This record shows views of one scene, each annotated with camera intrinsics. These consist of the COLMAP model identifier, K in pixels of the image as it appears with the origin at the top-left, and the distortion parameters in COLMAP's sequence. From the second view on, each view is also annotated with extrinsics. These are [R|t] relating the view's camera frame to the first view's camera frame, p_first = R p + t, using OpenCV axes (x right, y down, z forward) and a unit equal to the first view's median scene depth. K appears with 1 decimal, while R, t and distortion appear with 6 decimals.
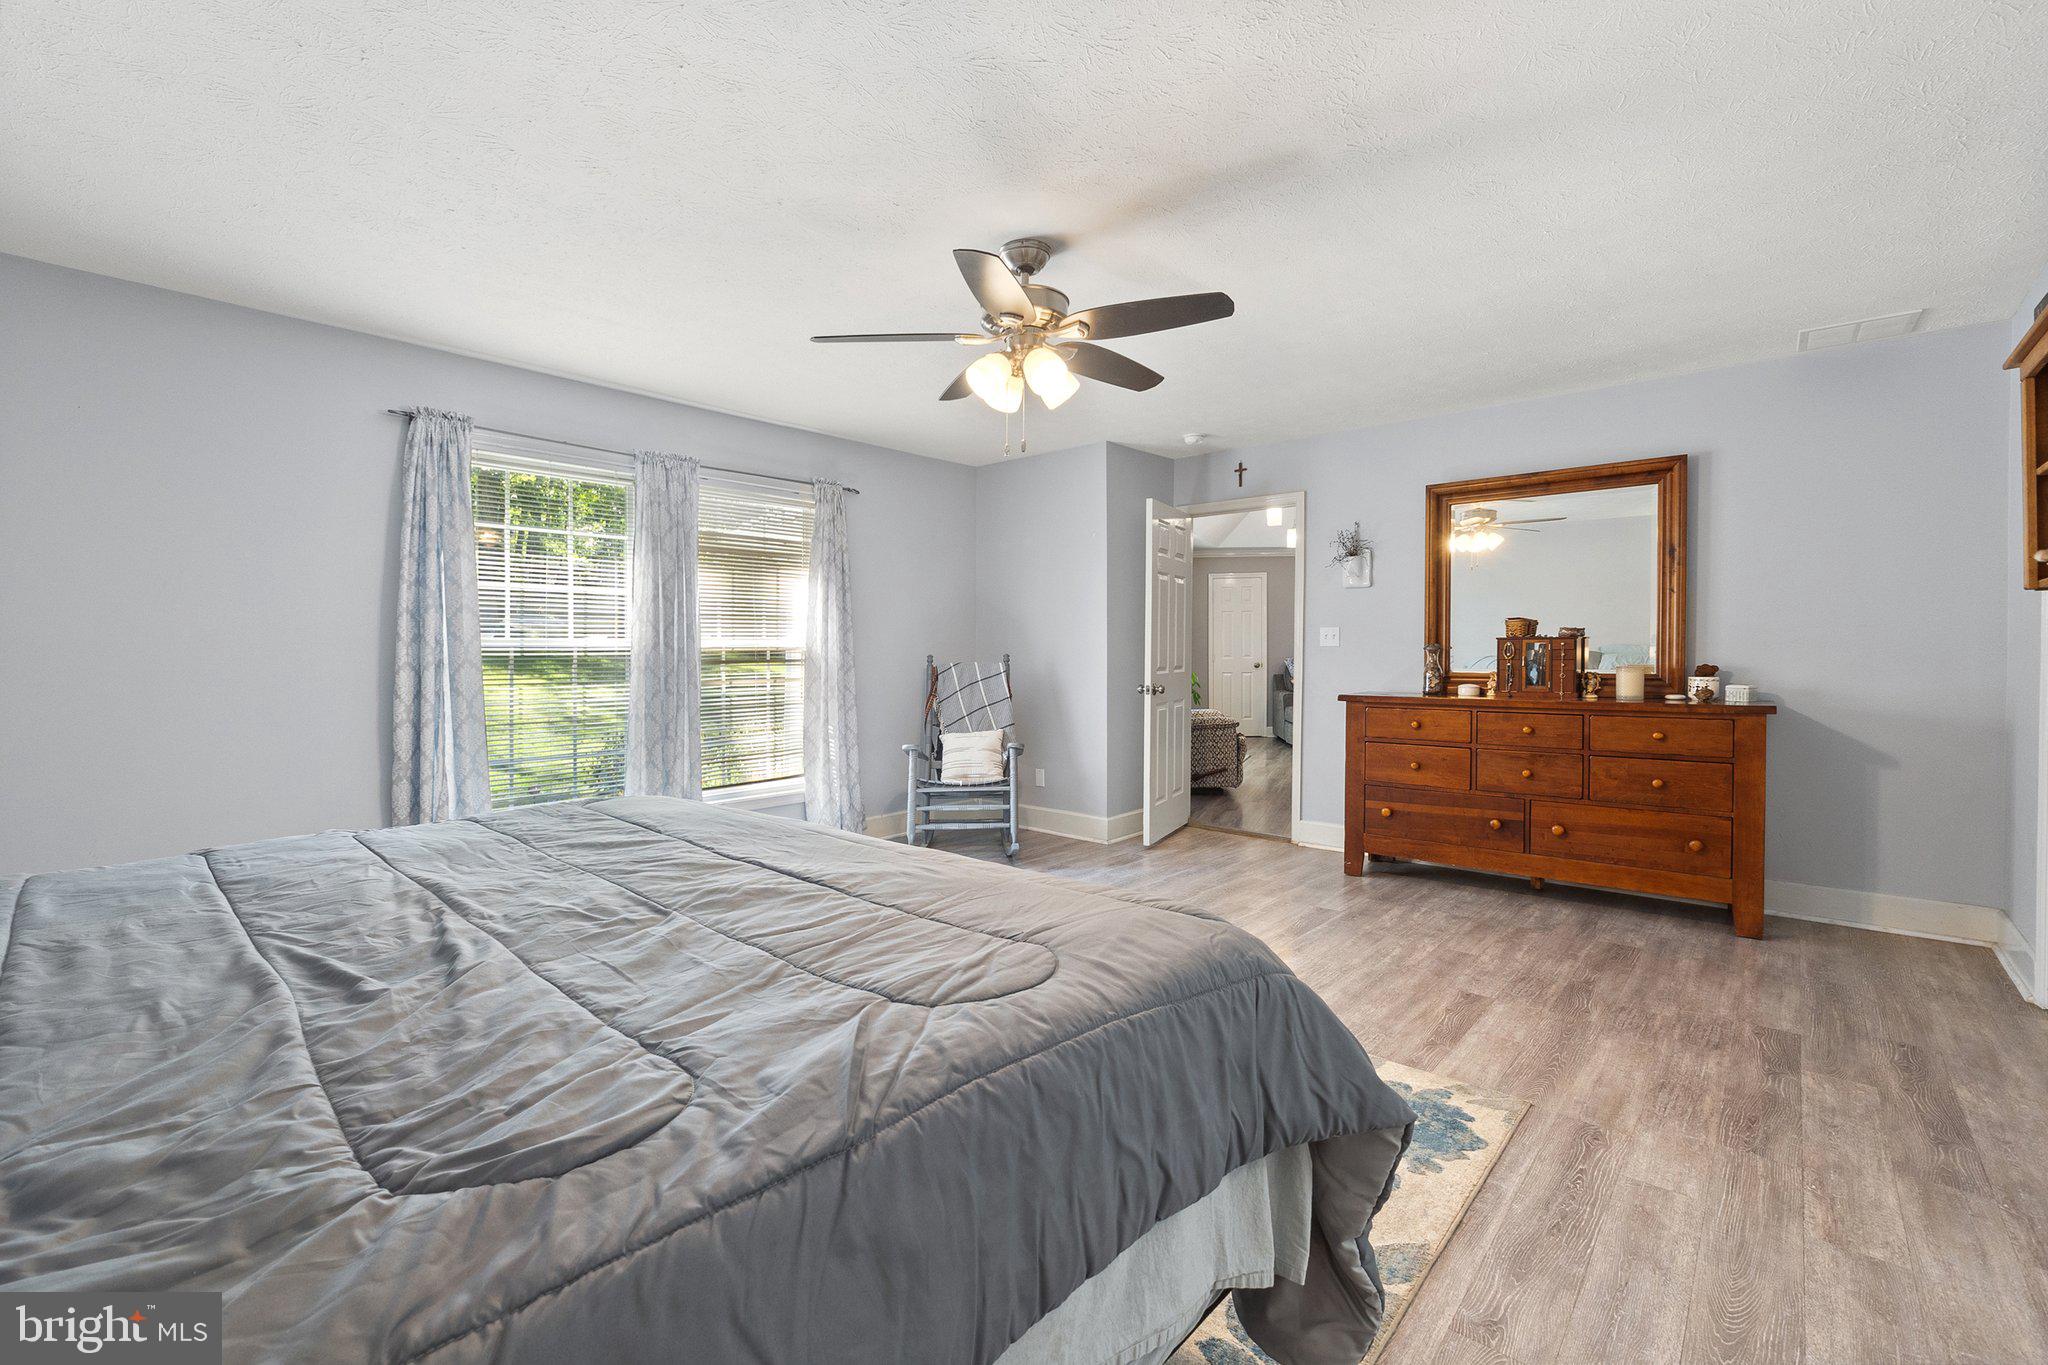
lens RADIAL K [[865.8, 0, 1031.1], [0, 865.8, 644.9], [0, 0, 1]] dist [-0.006369, -0.000283]
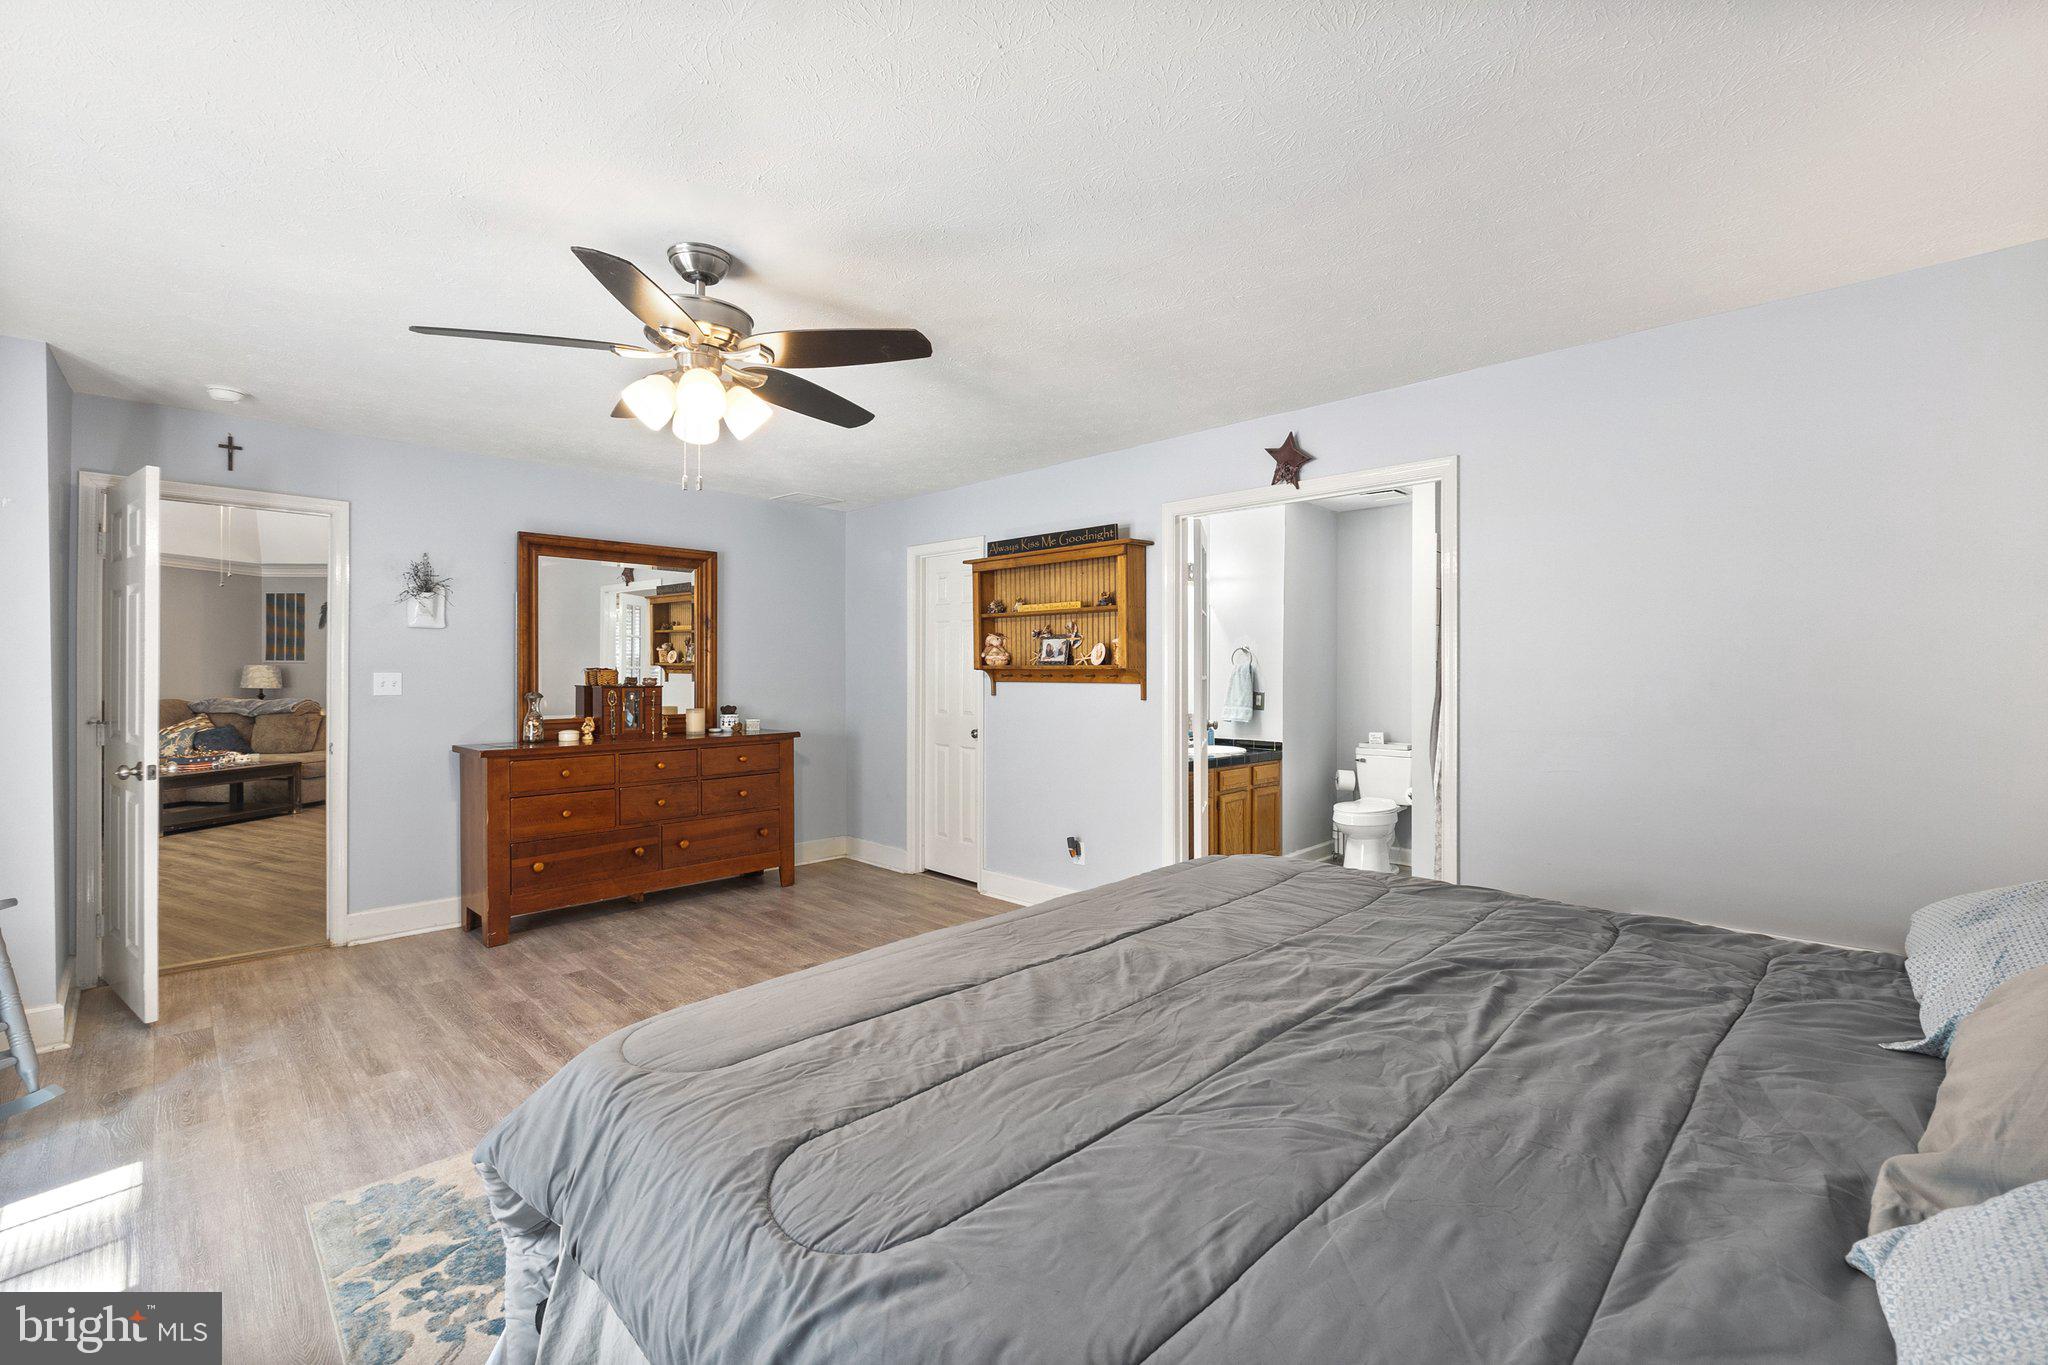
lens RADIAL K [[856.2, 0, 1023.9], [0, 856.2, 678.7], [0, 0, 1]] dist [-0.008661, -0.000081]
pose [[0.068917, -0.000463, 0.997622, -0.540580], [-0.005573, 0.999984, 0.000849, -0.023713], [-0.997607, -0.005618, 0.068913, 0.413398]]
